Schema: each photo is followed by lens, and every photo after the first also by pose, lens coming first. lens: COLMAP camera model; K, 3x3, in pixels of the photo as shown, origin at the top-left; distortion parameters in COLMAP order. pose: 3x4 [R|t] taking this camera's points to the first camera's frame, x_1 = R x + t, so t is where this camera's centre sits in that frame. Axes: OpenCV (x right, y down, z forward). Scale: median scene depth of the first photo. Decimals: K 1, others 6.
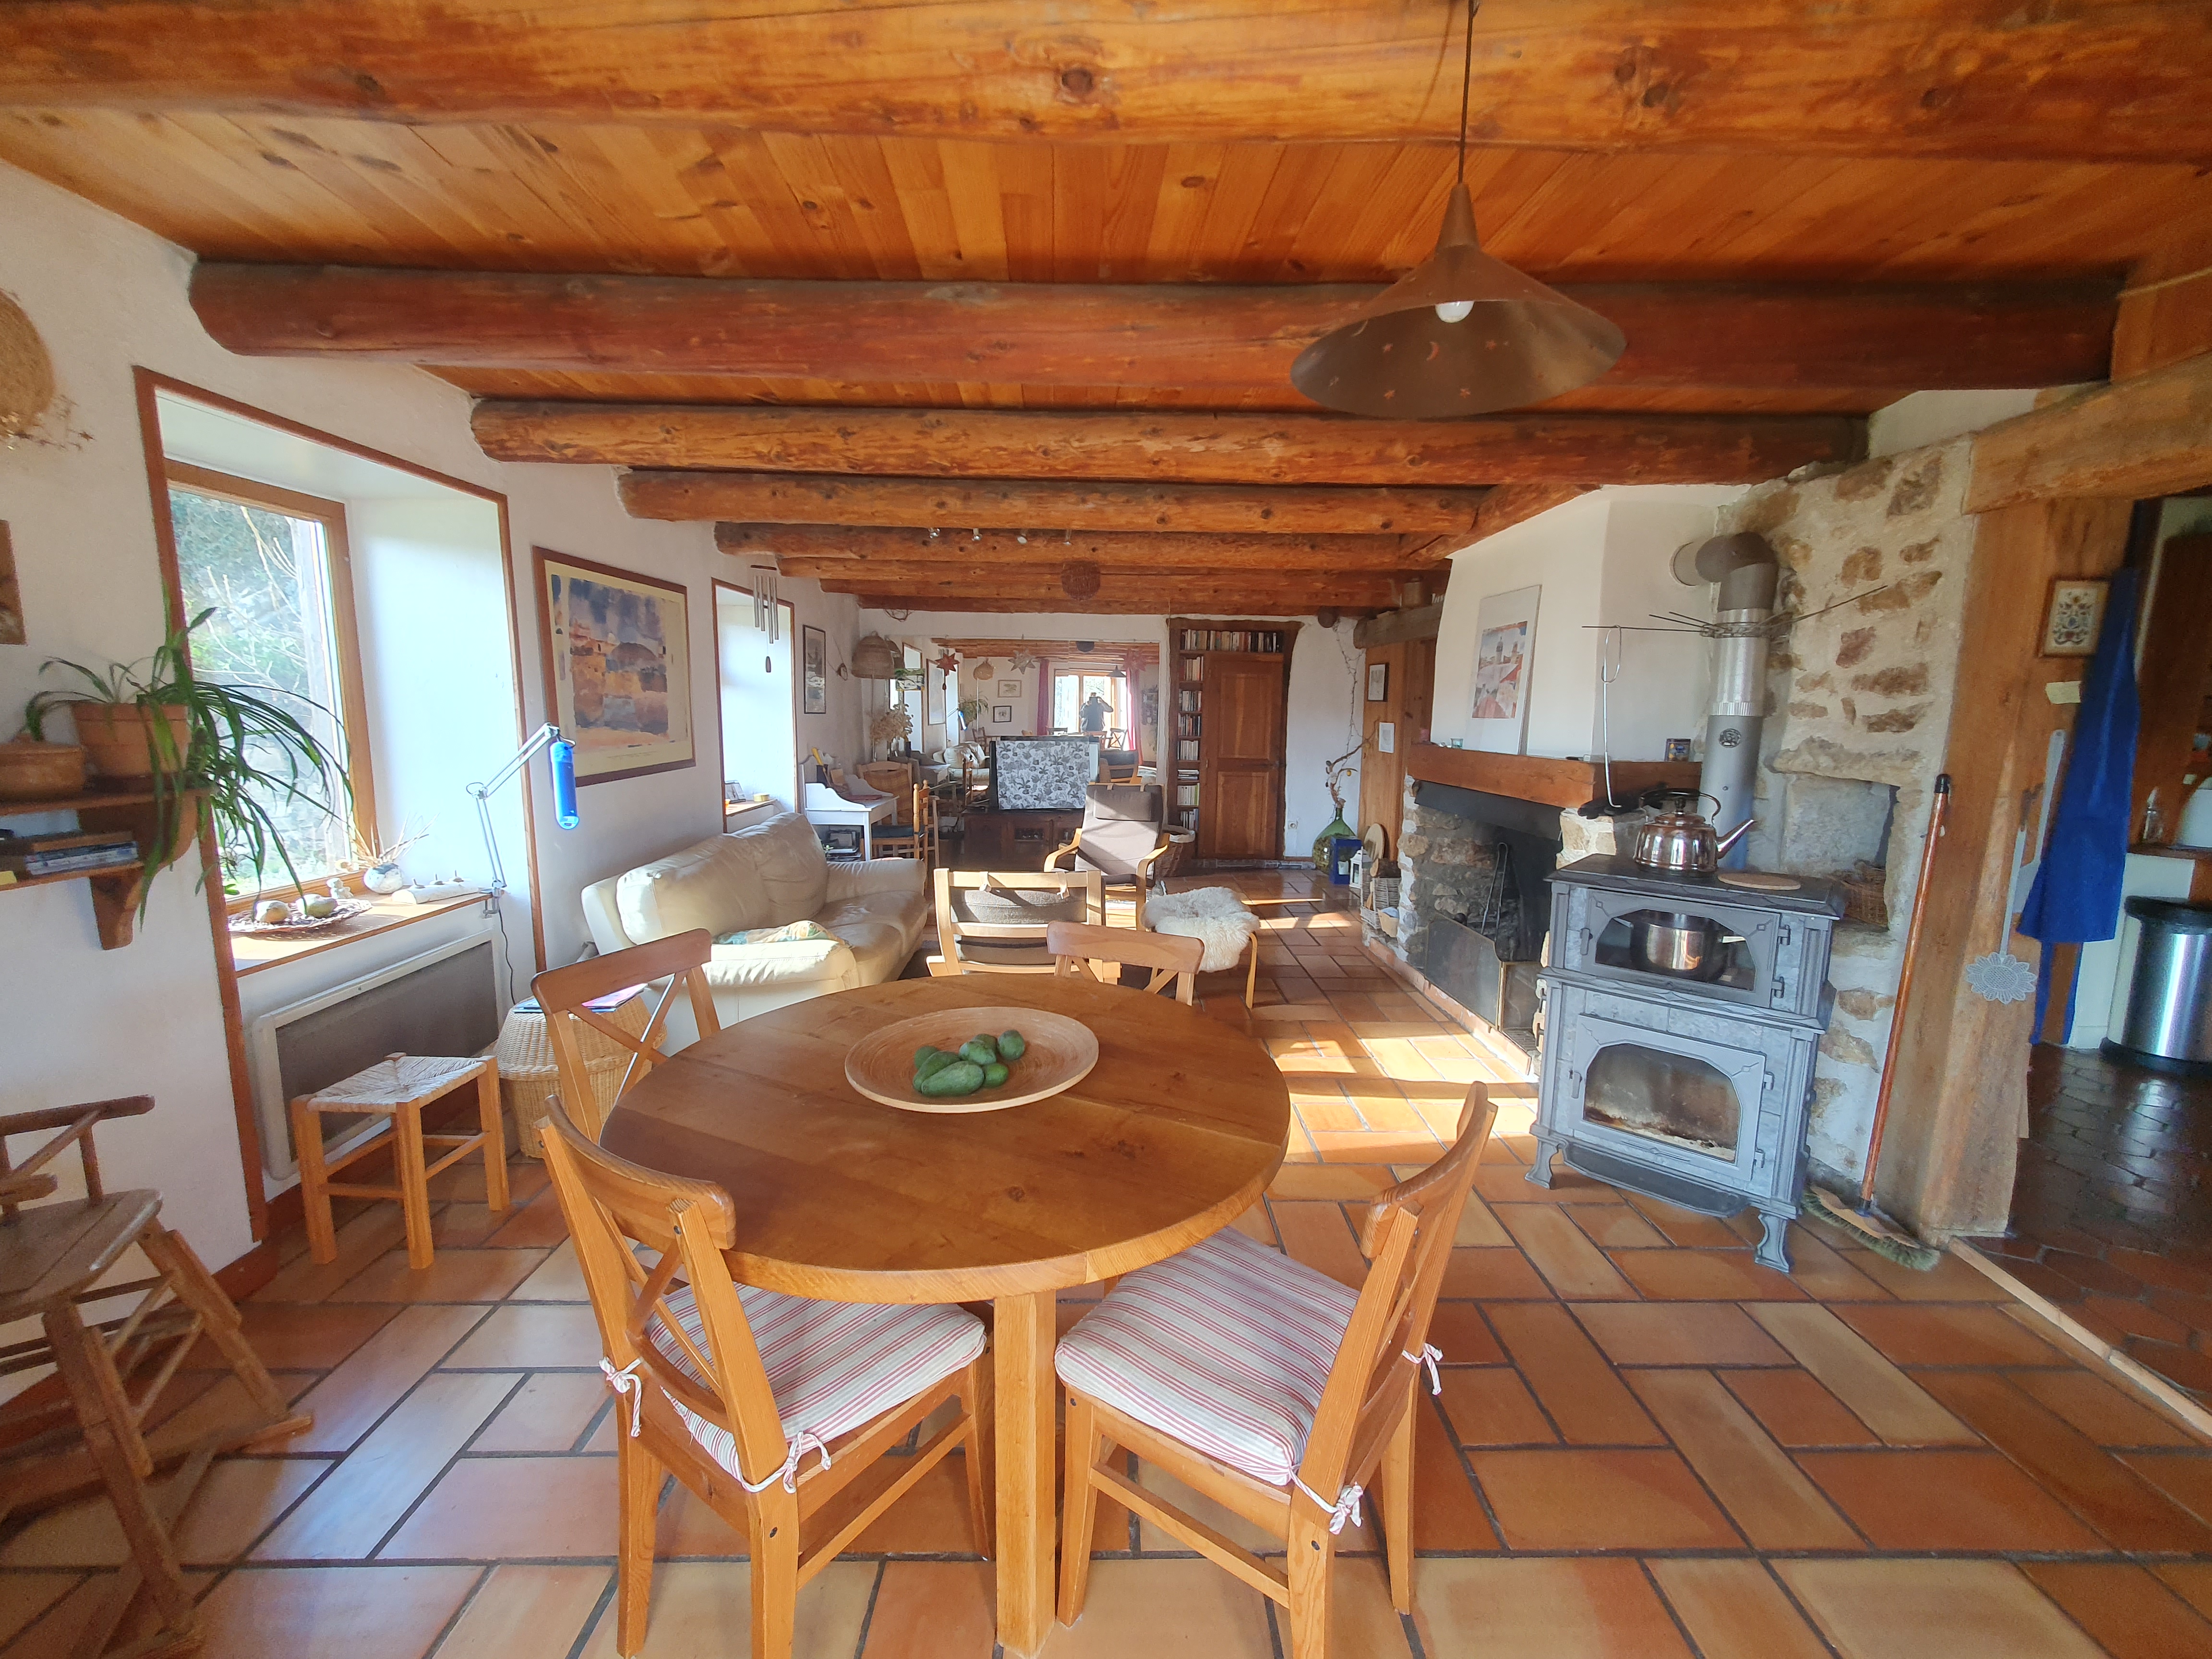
lens RADIAL K [[908.8, 0, 1106.5], [0, 908.8, 832.6], [0, 0, 1]] dist [-0.002237, -0.000249]
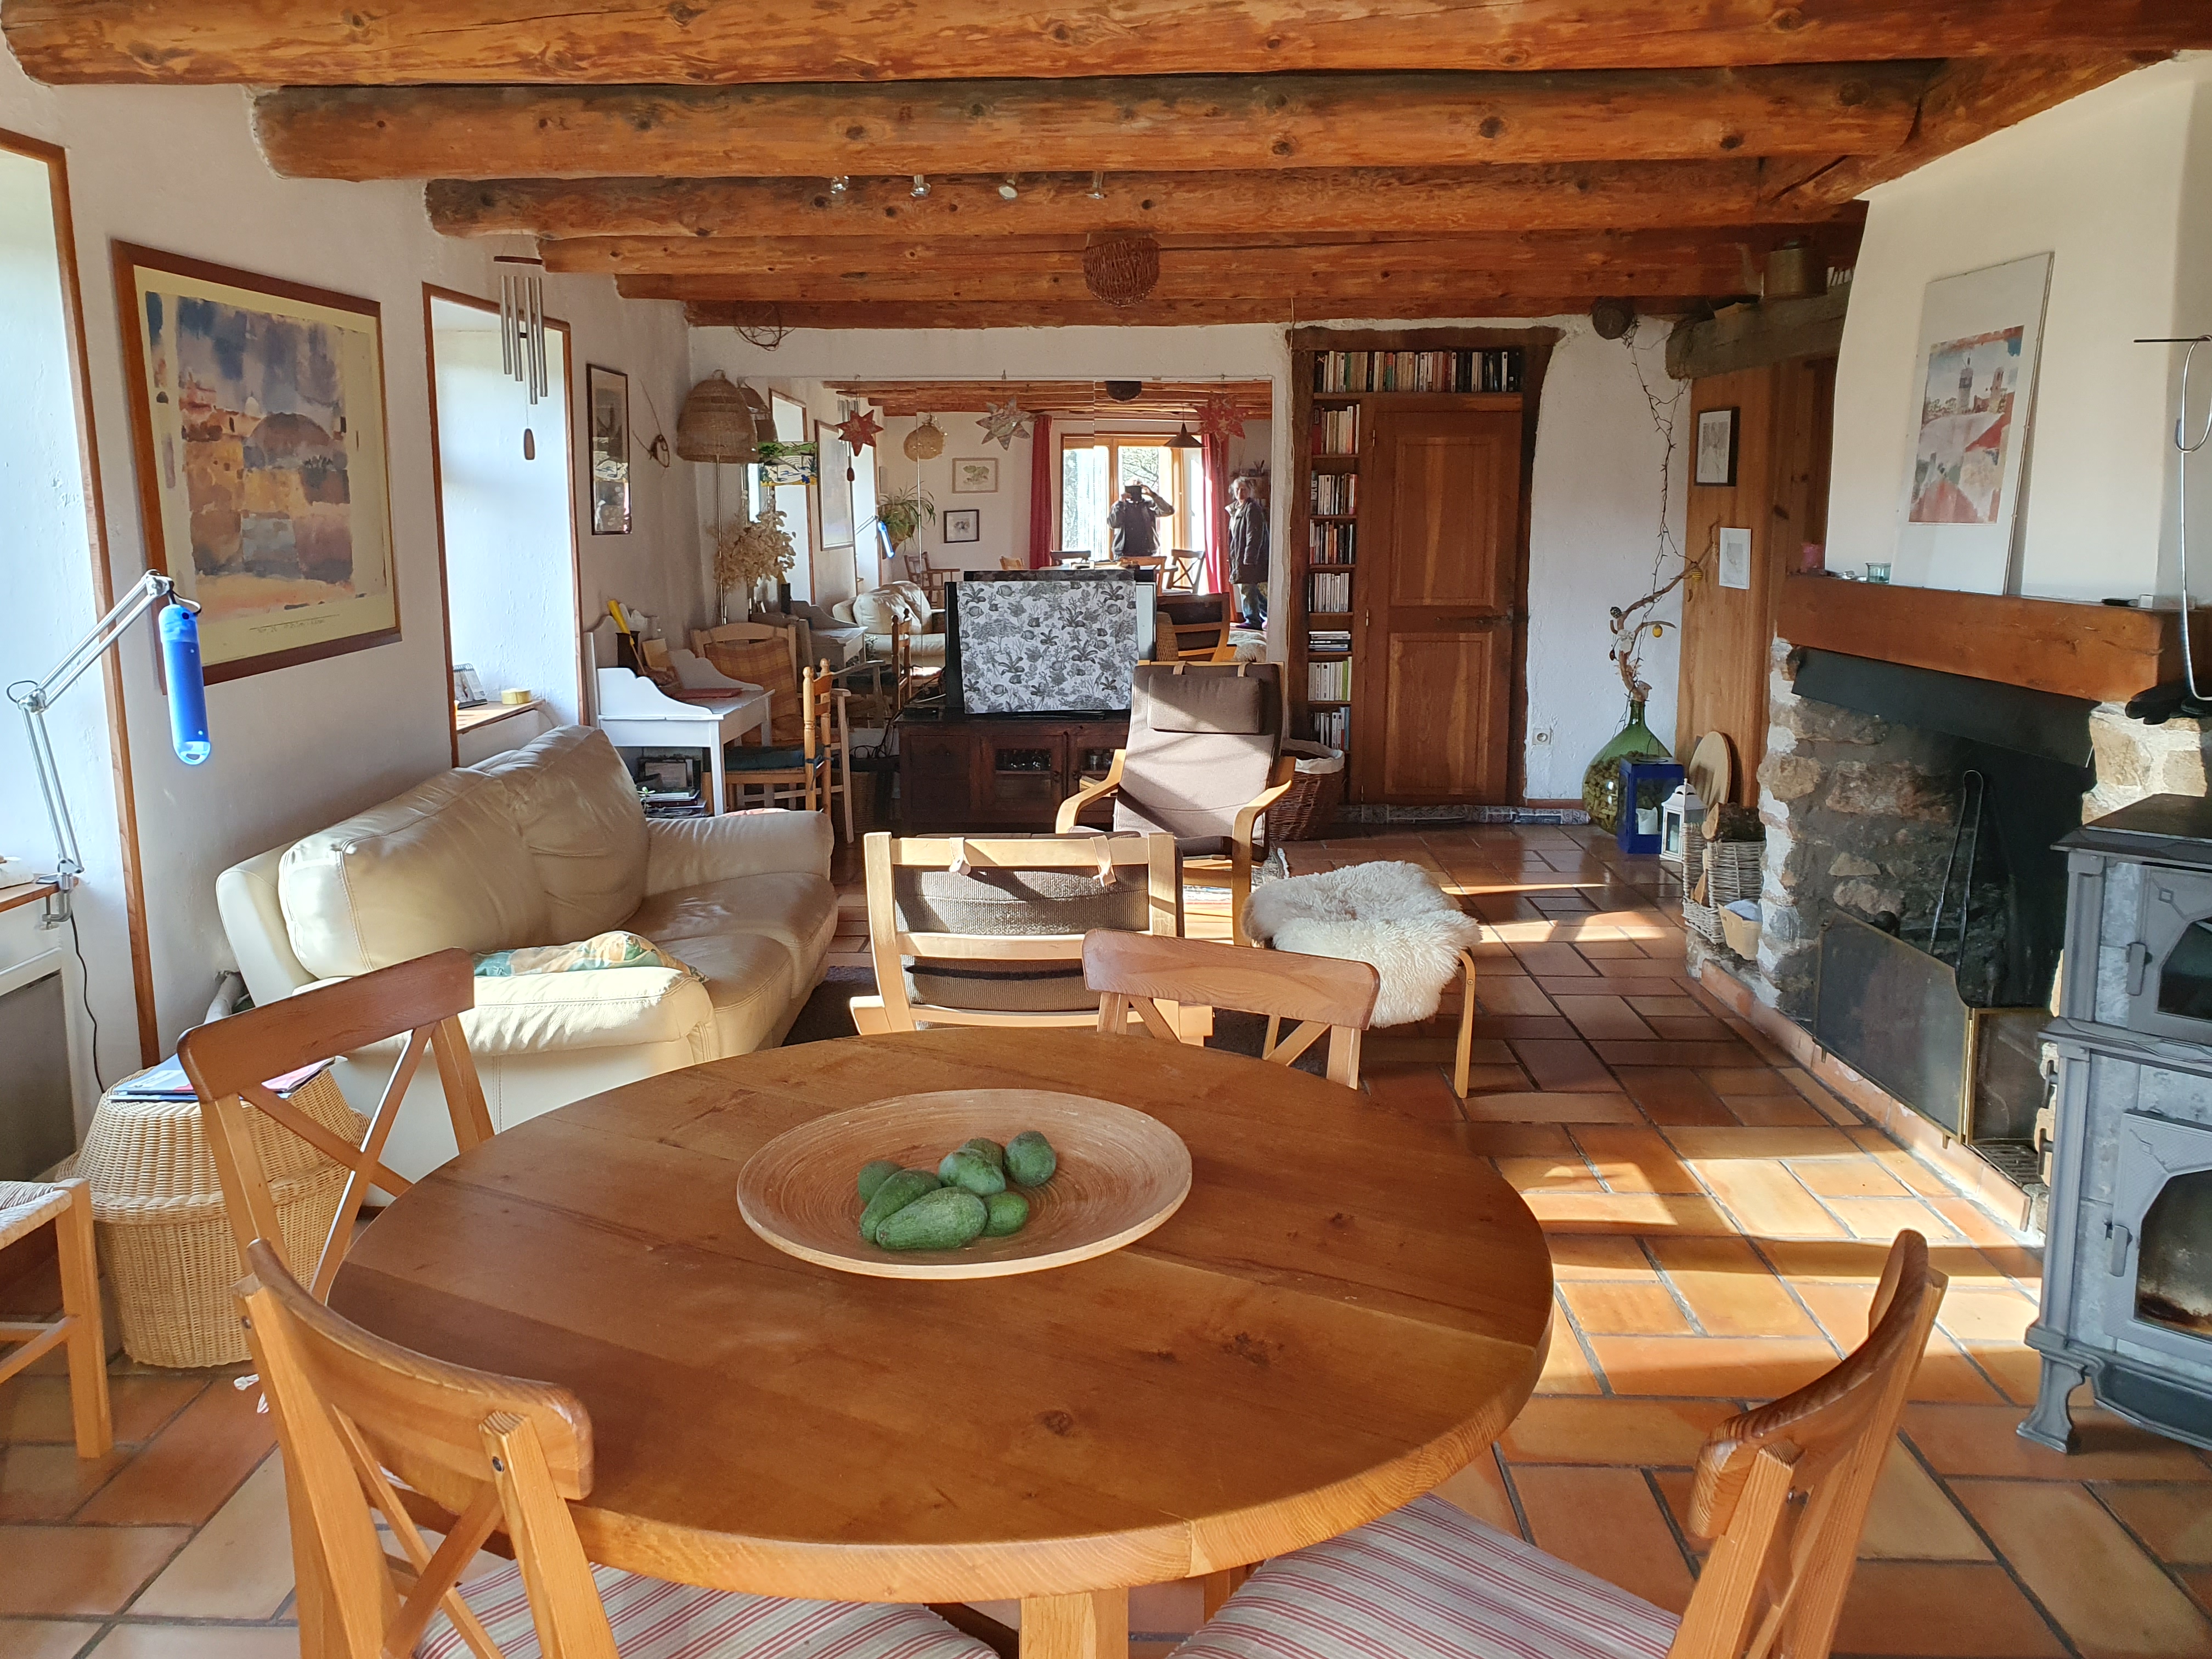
lens RADIAL K [[1618.6, 0, 1106.2], [0, 1618.6, 802.2], [0, 0, 1]] dist [0.003206, 0.001392]
pose [[0.997513, -0.009226, -0.069872, 0.021648], [0.010264, 0.999842, 0.014513, 0.010408], [0.069727, -0.015194, 0.997450, 0.075097]]
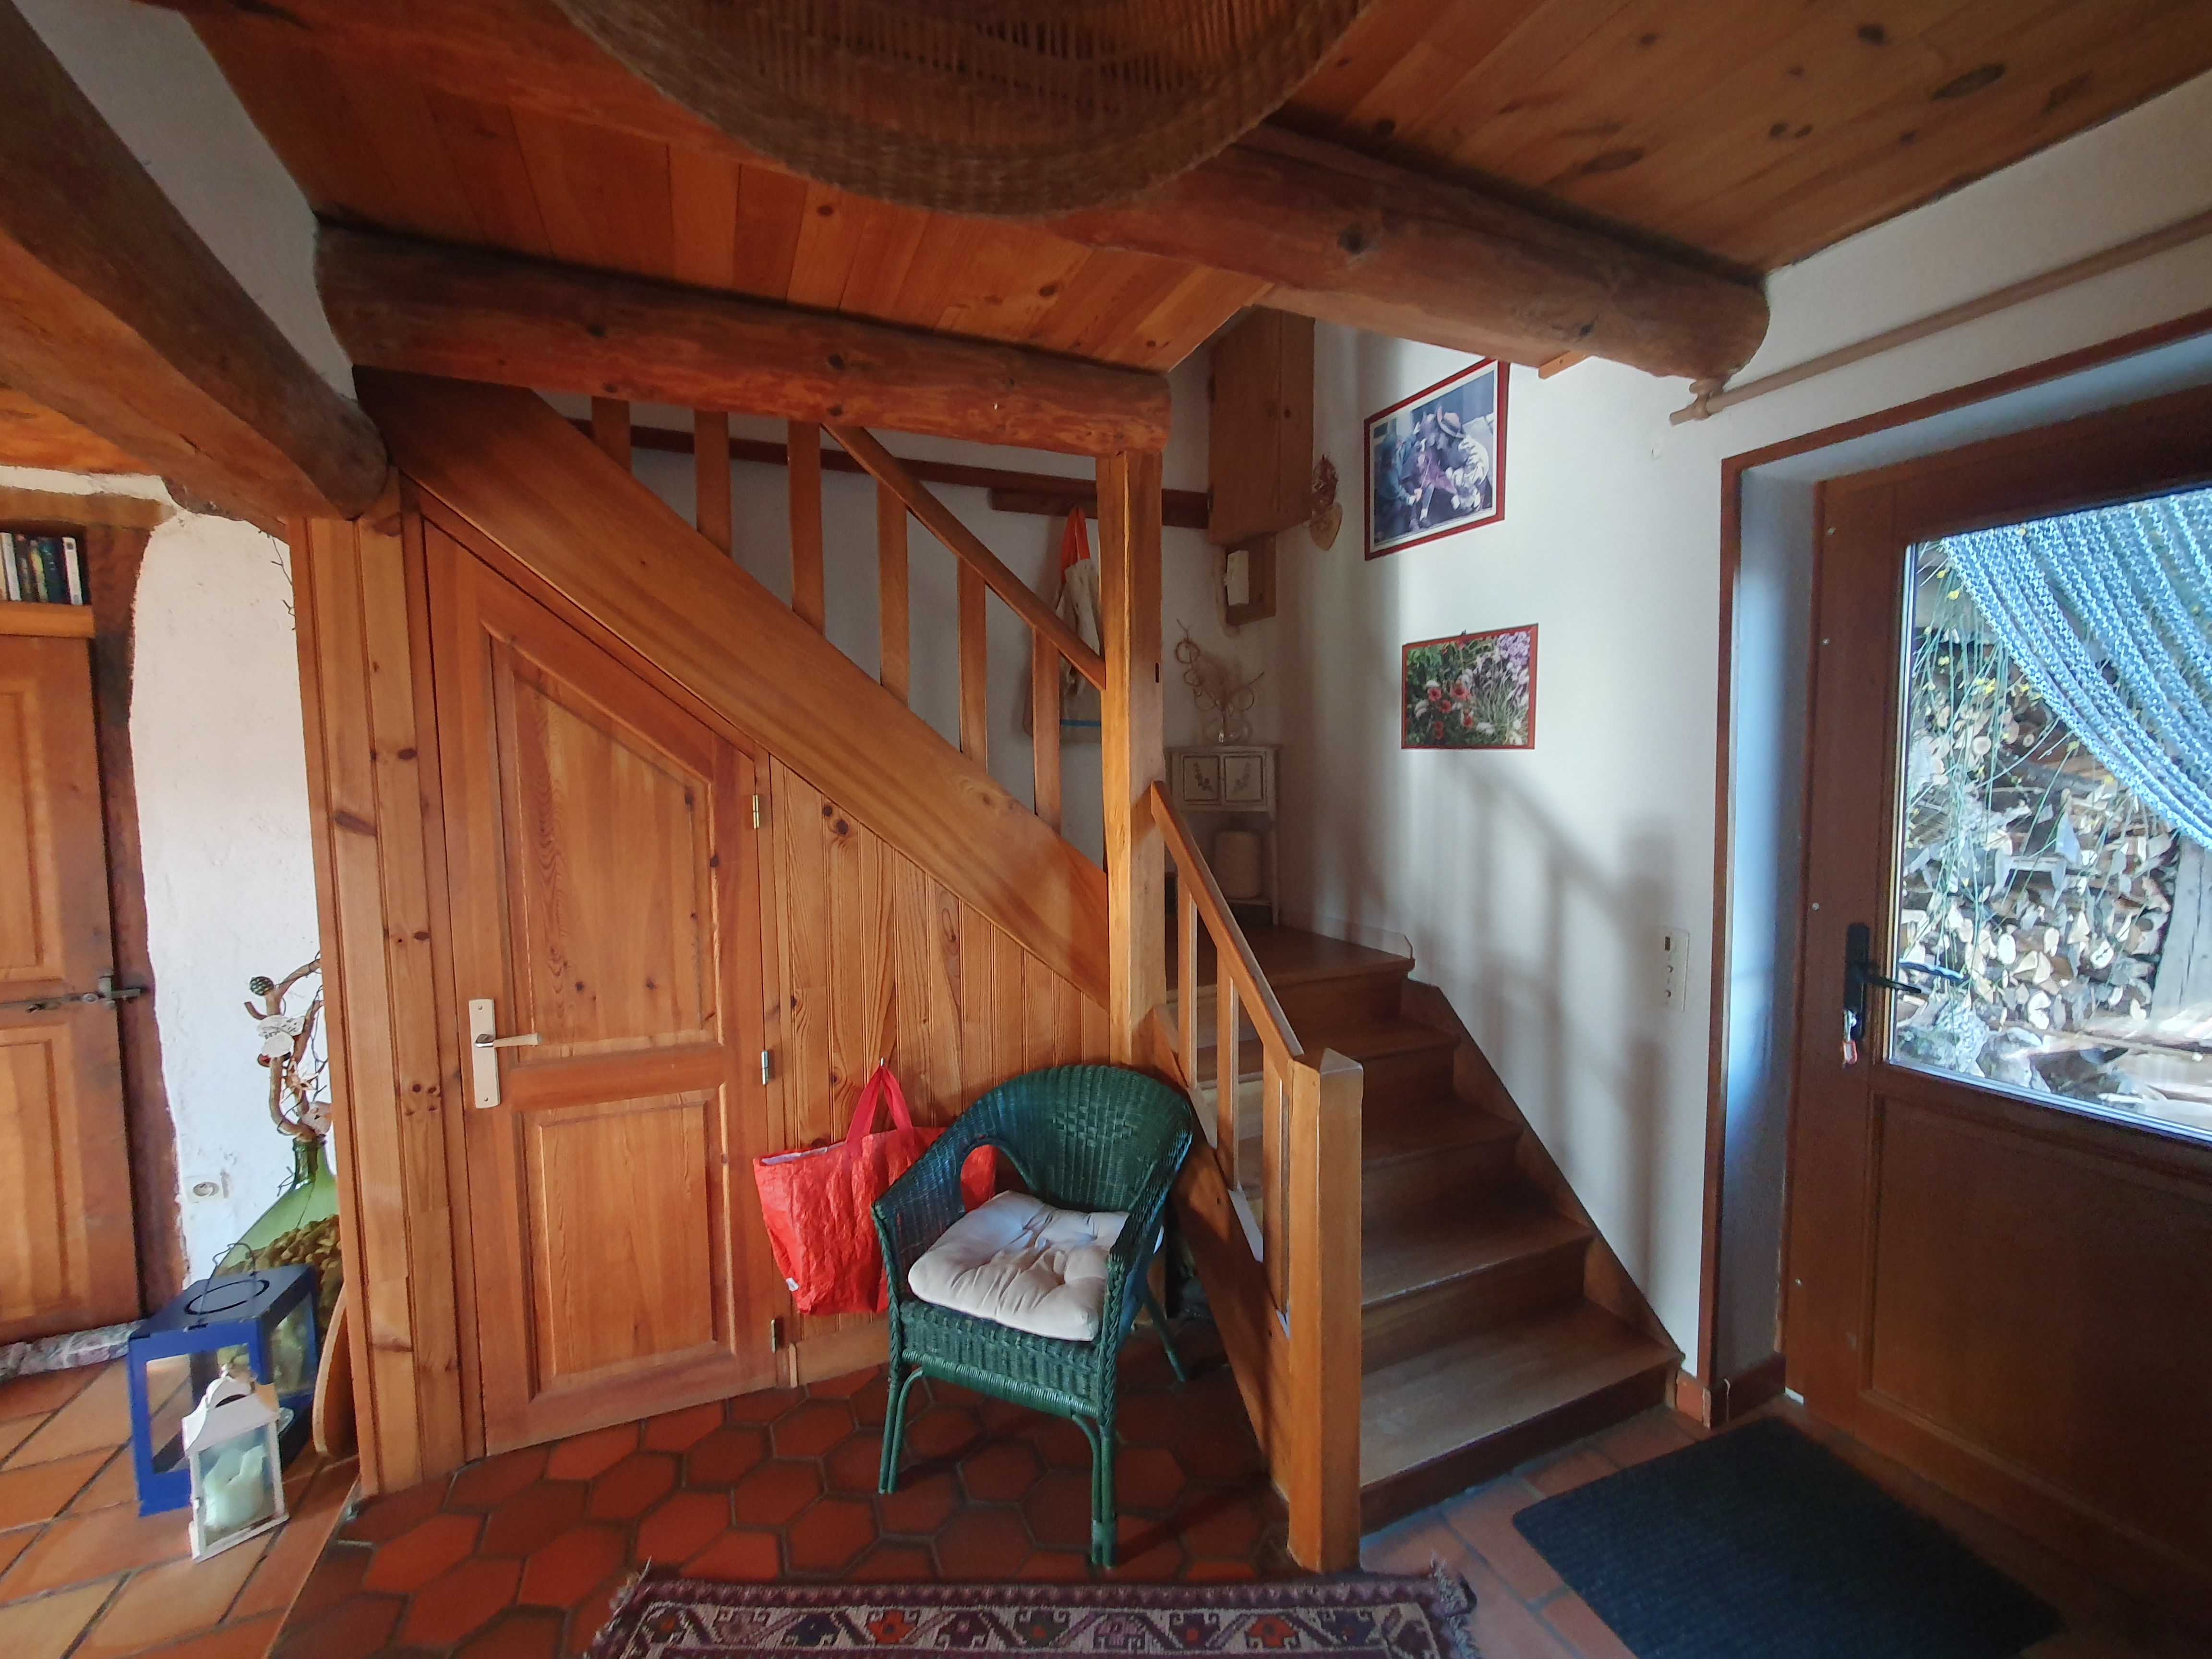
lens RADIAL K [[908.8, 0, 1106.5], [0, 908.8, 832.6], [0, 0, 1]] dist [-0.002237, -0.000249]
pose [[0.920083, -0.054937, 0.387852, 0.320666], [0.090308, 0.993194, -0.073555, -0.066244], [-0.381171, 0.102703, 0.918782, 0.530507]]
